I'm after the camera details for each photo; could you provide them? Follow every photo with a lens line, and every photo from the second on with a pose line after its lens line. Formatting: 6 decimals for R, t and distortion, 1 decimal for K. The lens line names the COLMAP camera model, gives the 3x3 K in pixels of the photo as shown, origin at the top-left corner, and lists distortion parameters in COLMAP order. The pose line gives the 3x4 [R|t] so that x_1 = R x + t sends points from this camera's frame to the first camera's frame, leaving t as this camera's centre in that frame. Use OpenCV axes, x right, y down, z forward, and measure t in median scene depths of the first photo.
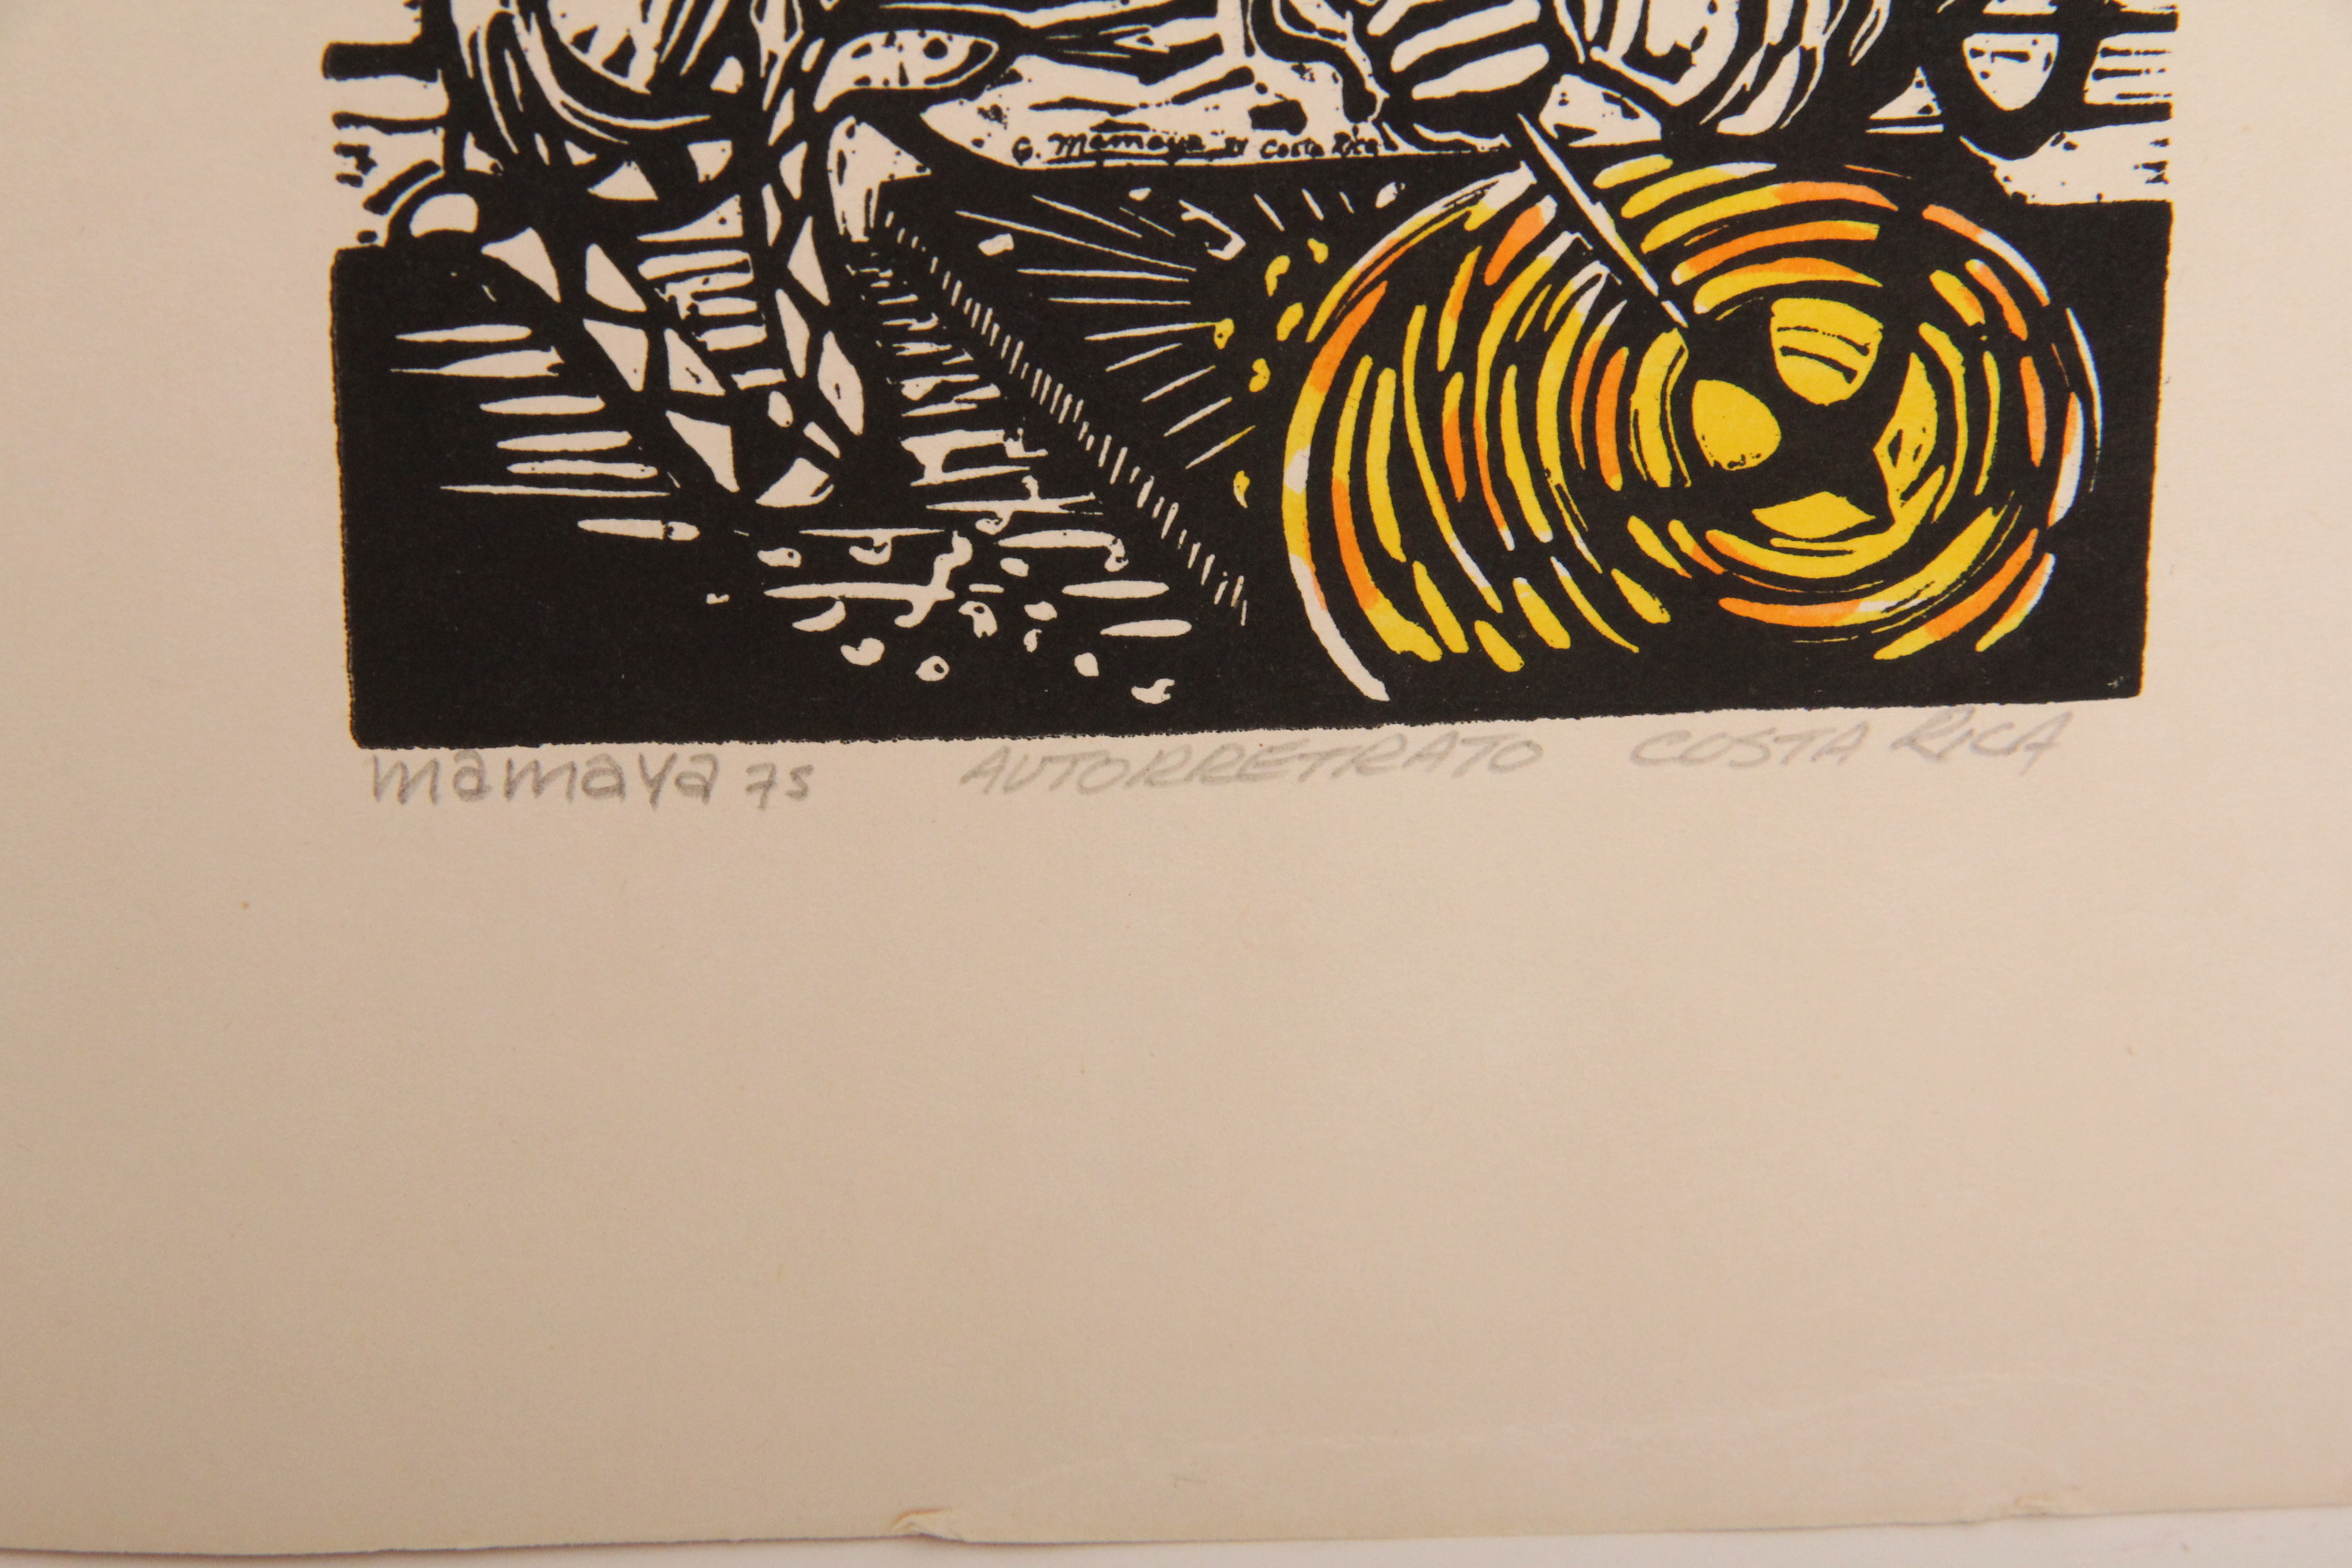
lens RADIAL K [[9300.0, 0, 1175.8], [0, 9300.0, 784.1], [0, 0, 1]] dist [0.366004, 0.000000]
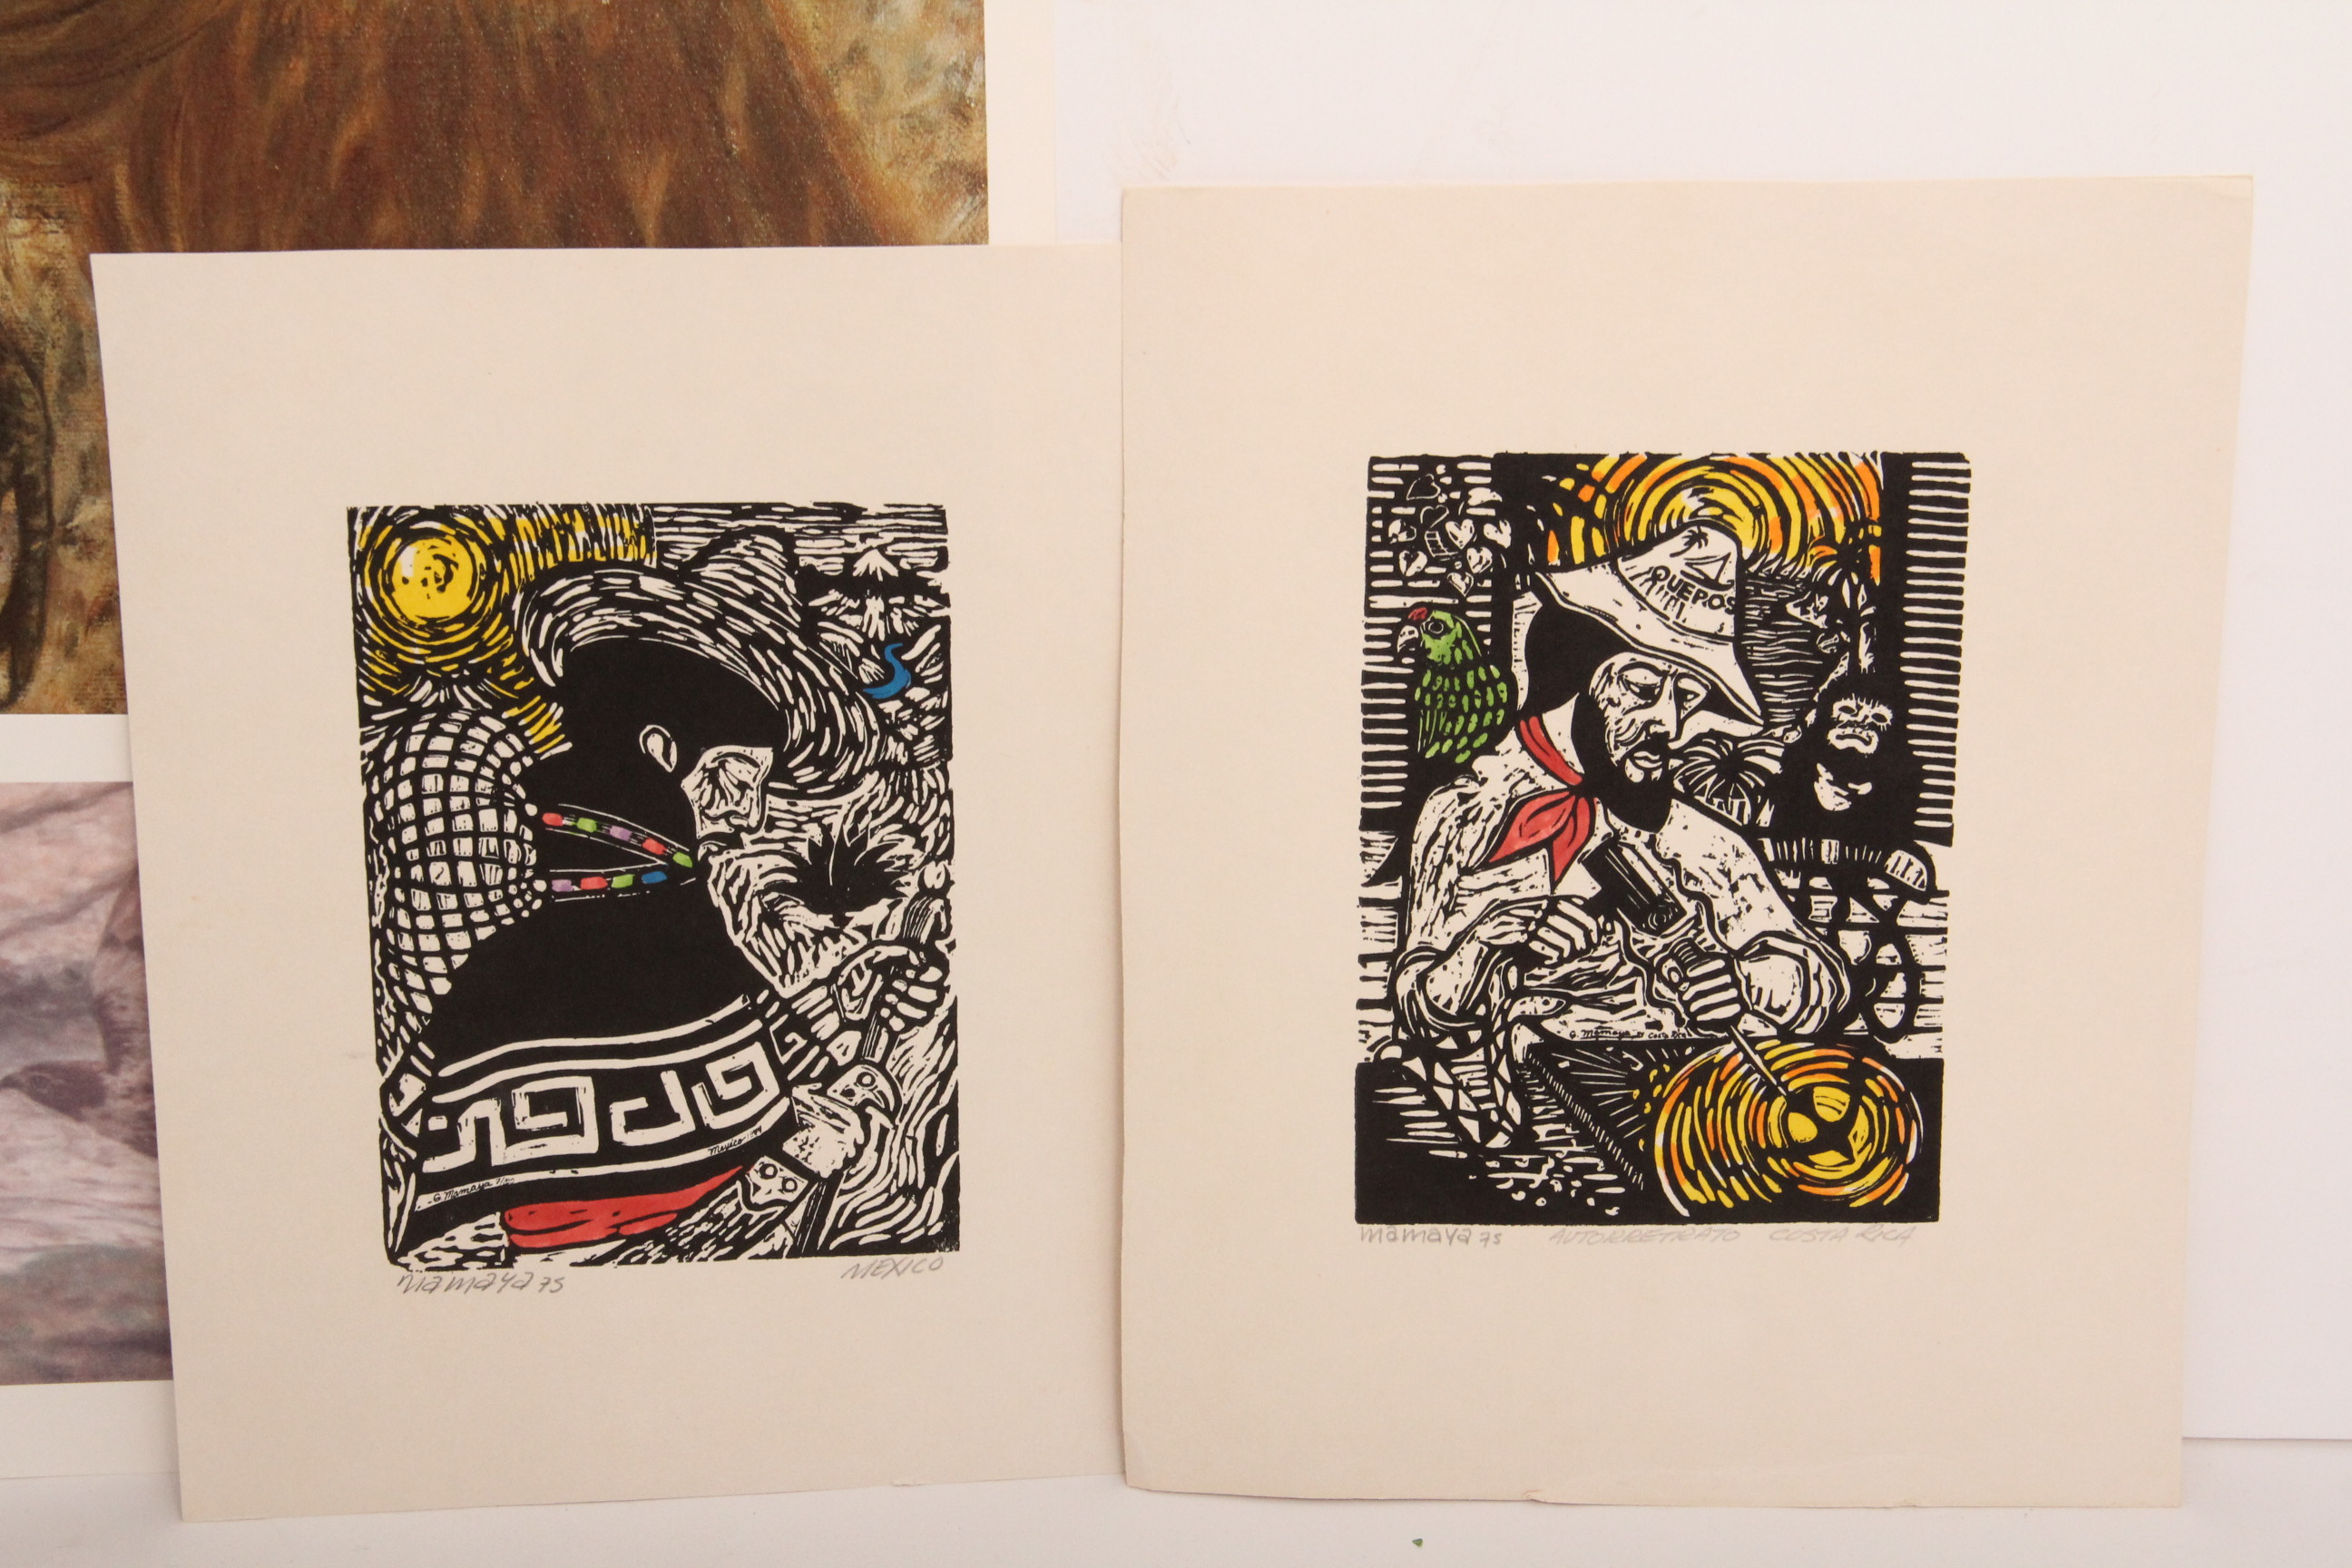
lens RADIAL K [[4922.8, 0, 1175.7], [0, 4922.8, 784.1], [0, 0, 1]] dist [0.316754, 0.000000]
pose [[0.996727, 0.007630, -0.080484, -0.016294], [-0.017863, 0.991716, -0.127199, 0.062683], [0.078847, 0.128220, 0.988606, -0.673865]]
